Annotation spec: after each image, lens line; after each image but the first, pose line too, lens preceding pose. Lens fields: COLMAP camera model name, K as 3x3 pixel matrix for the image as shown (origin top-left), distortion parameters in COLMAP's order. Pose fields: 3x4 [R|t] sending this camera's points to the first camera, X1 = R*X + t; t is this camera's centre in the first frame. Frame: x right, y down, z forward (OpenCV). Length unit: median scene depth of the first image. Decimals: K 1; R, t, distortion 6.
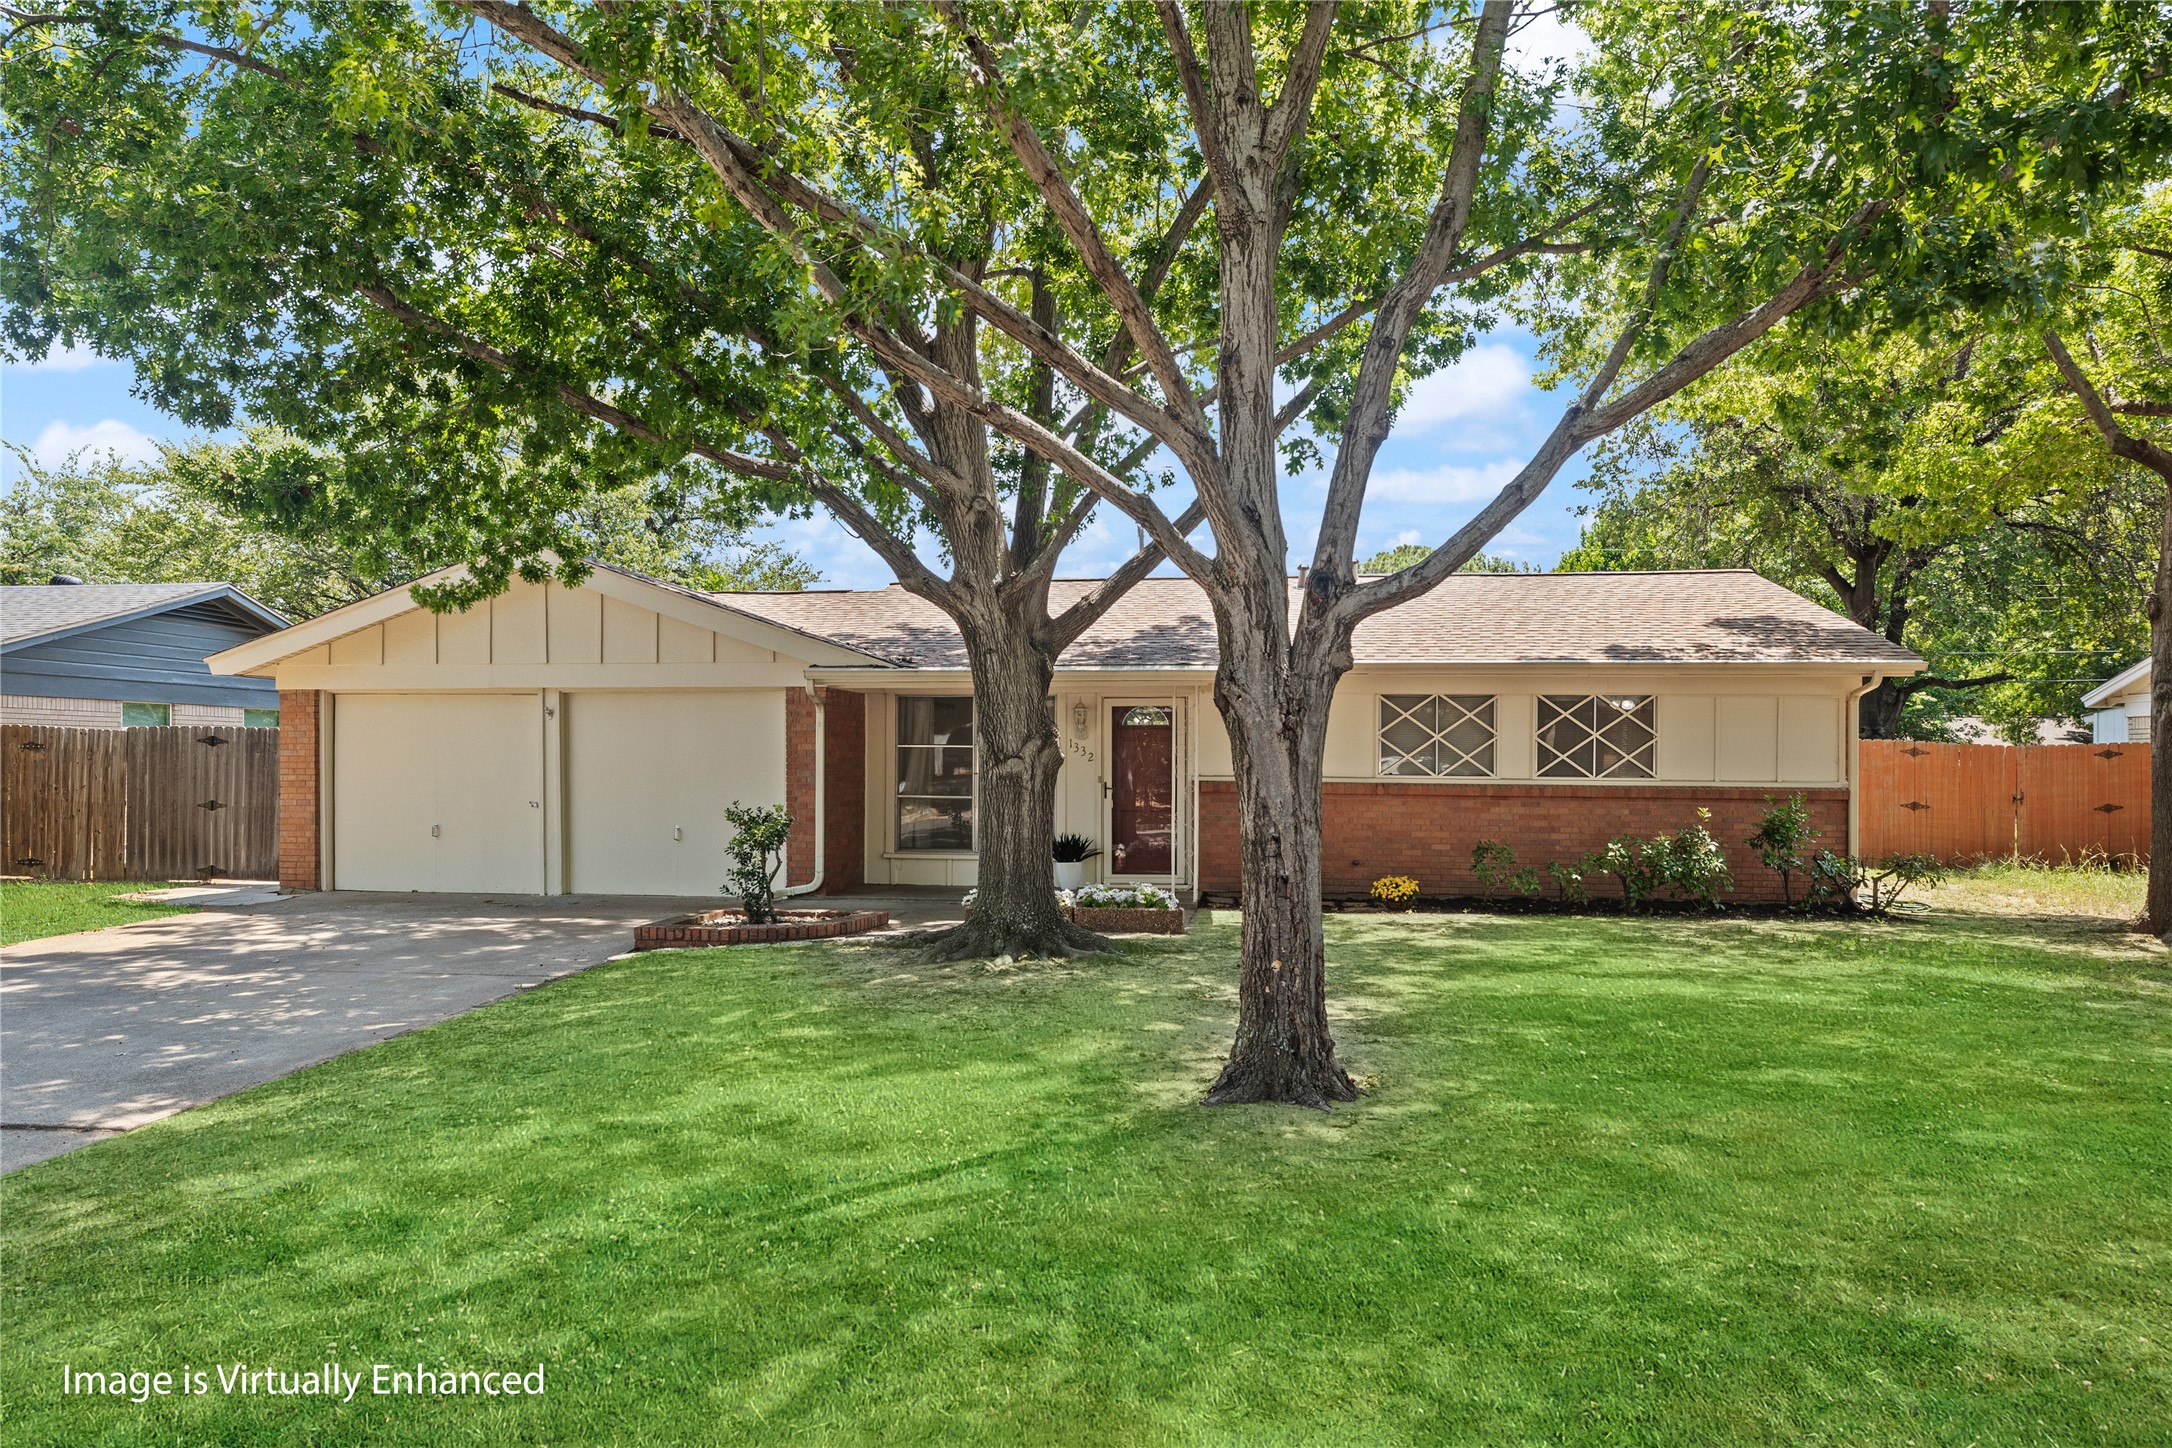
lens RADIAL K [[1282.9, 0, 1091.0], [0, 1282.9, 748.2], [0, 0, 1]] dist [0.001775, 0.000909]
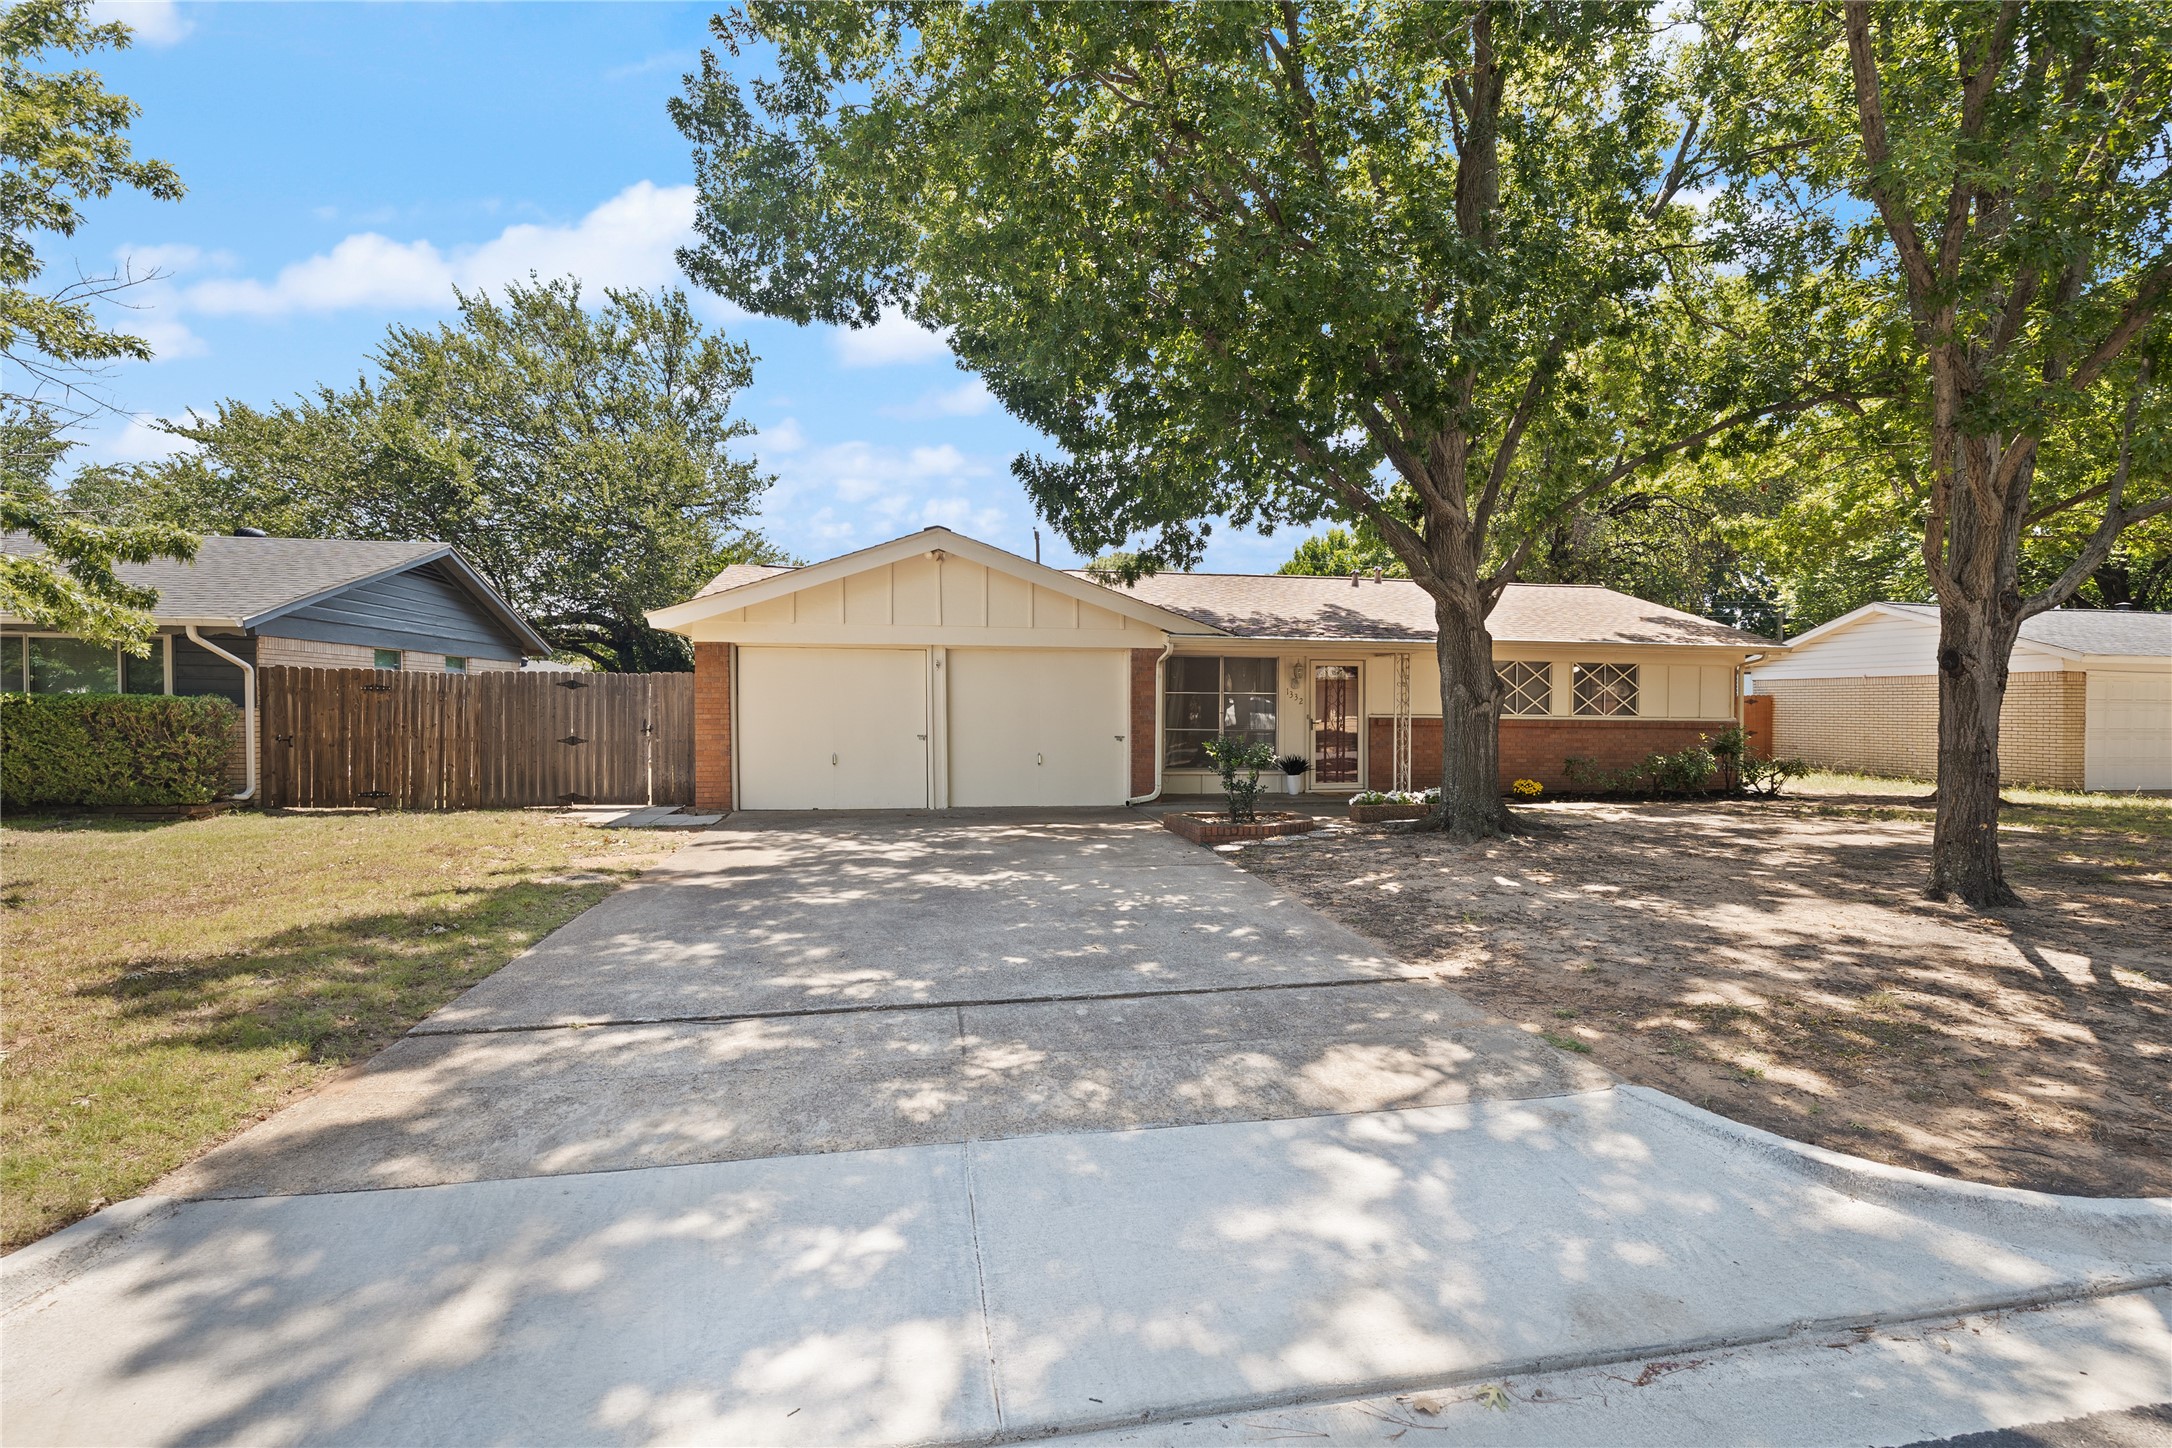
lens RADIAL K [[951.6, 0, 1099.1], [0, 951.6, 713.7], [0, 0, 1]] dist [-0.000238, 0.000684]
pose [[0.954232, -0.000241, 0.299067, -0.715377], [-0.005736, 0.999801, 0.019108, 0.002722], [-0.299012, -0.019948, 0.954041, 0.085199]]
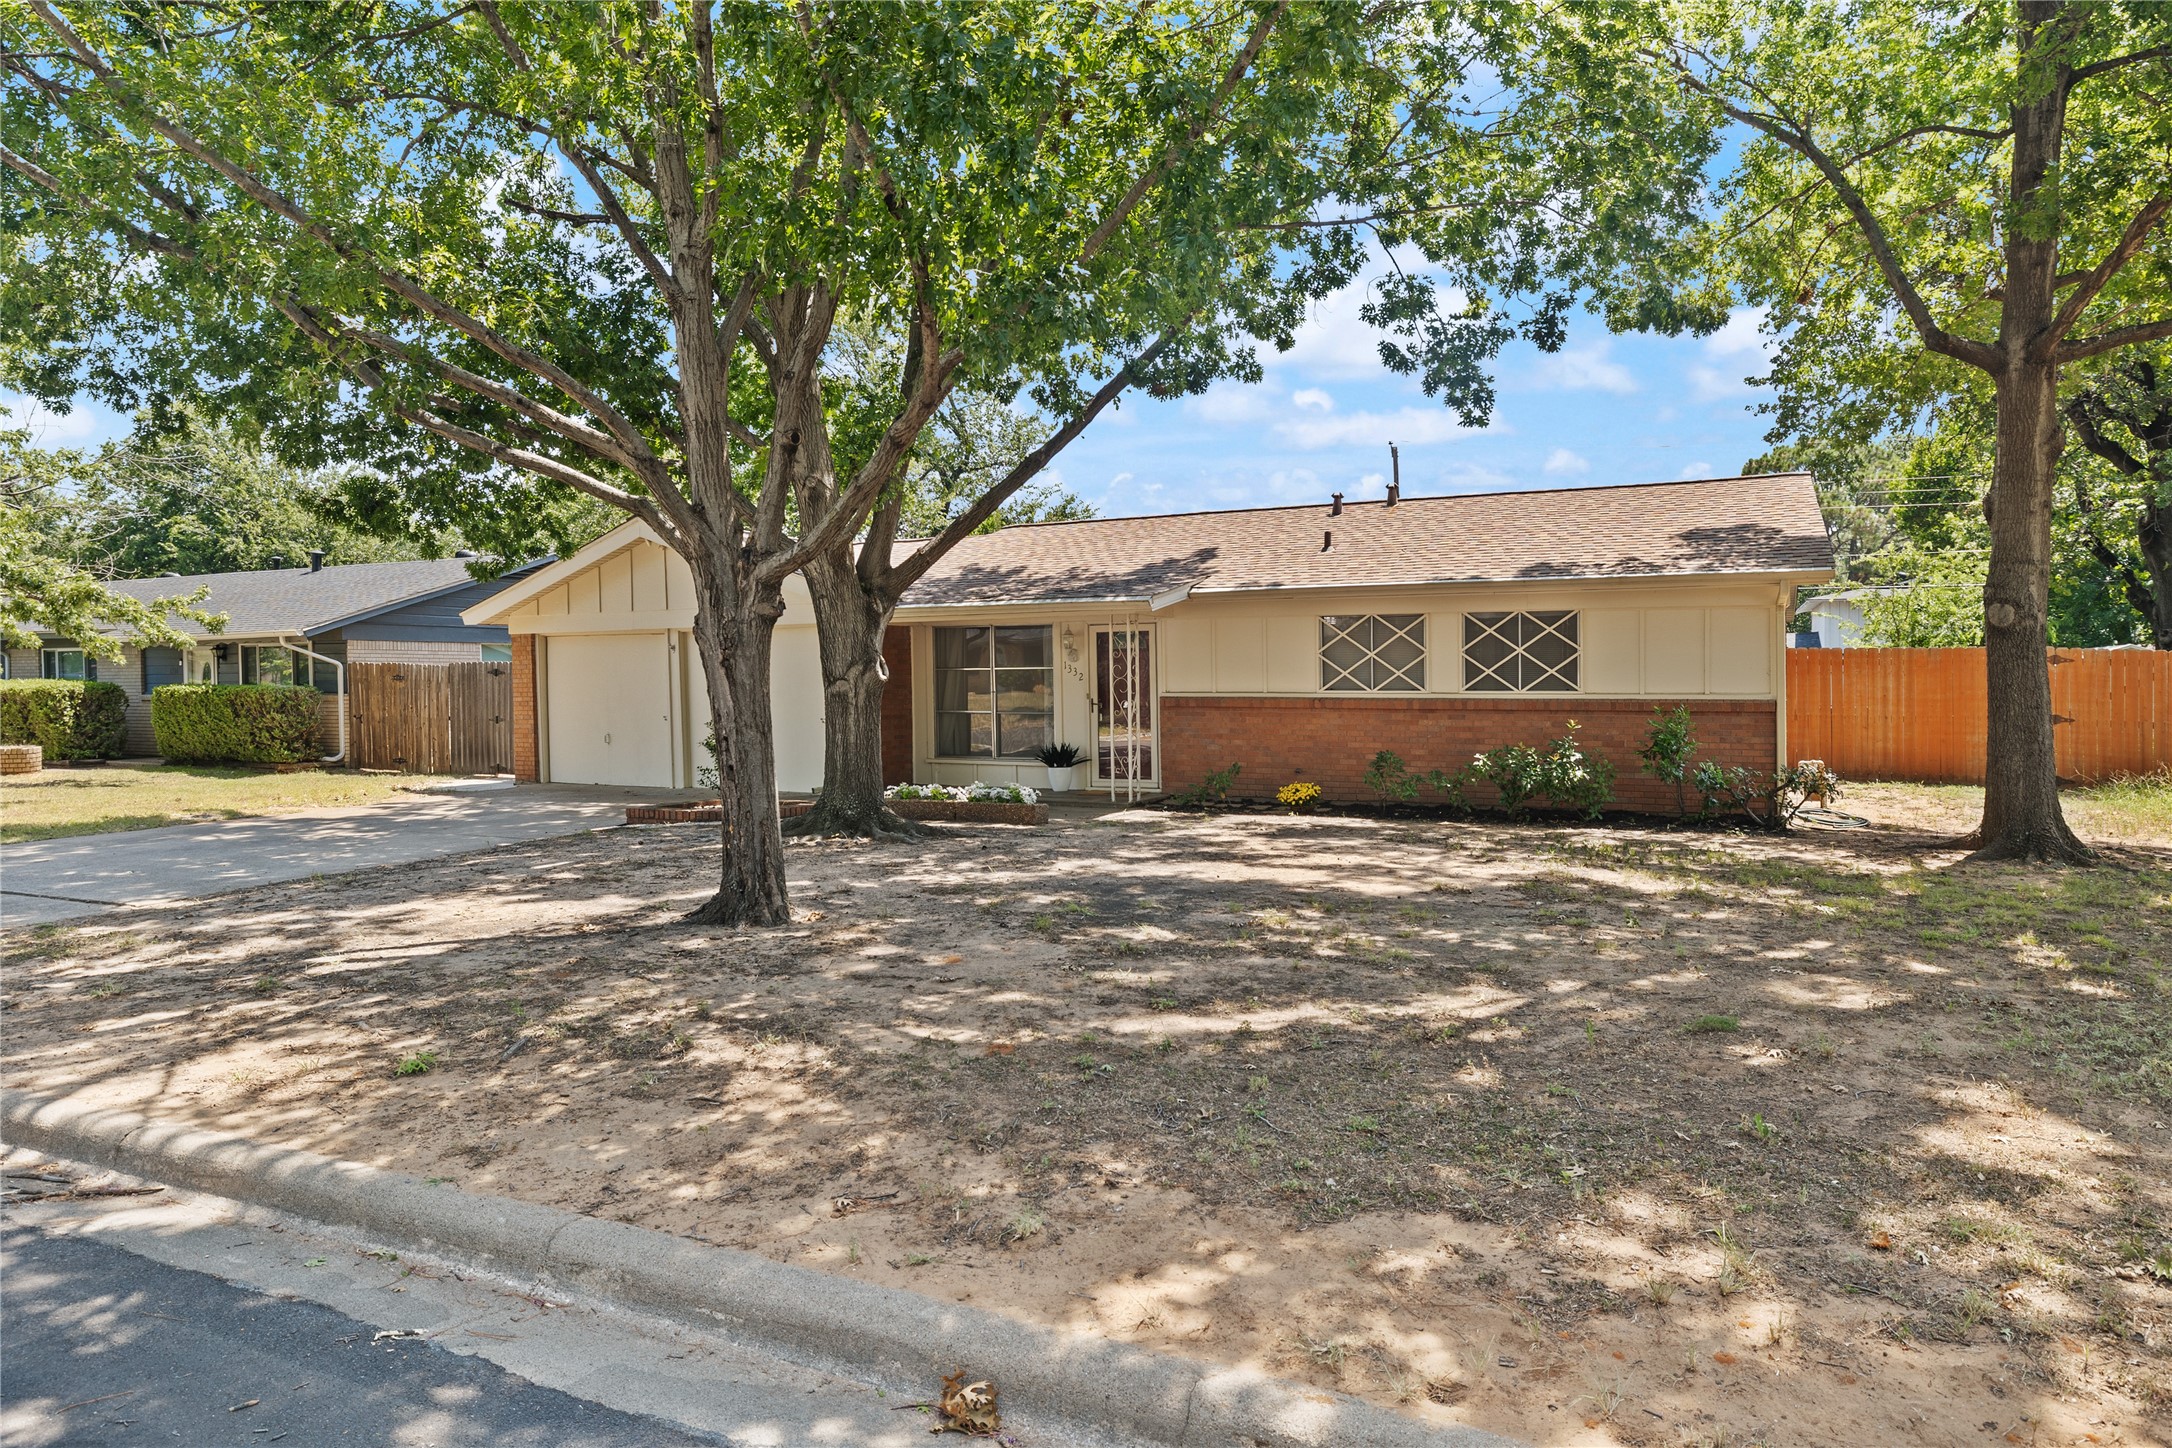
lens RADIAL K [[1282.9, 0, 1109.7], [0, 1282.9, 725.9], [0, 0, 1]] dist [0.001775, 0.000909]
pose [[0.945332, 0.000801, -0.326109, 0.537922], [0.014362, 0.998925, 0.044085, 0.000707], [0.325794, -0.046358, 0.944304, -0.101587]]
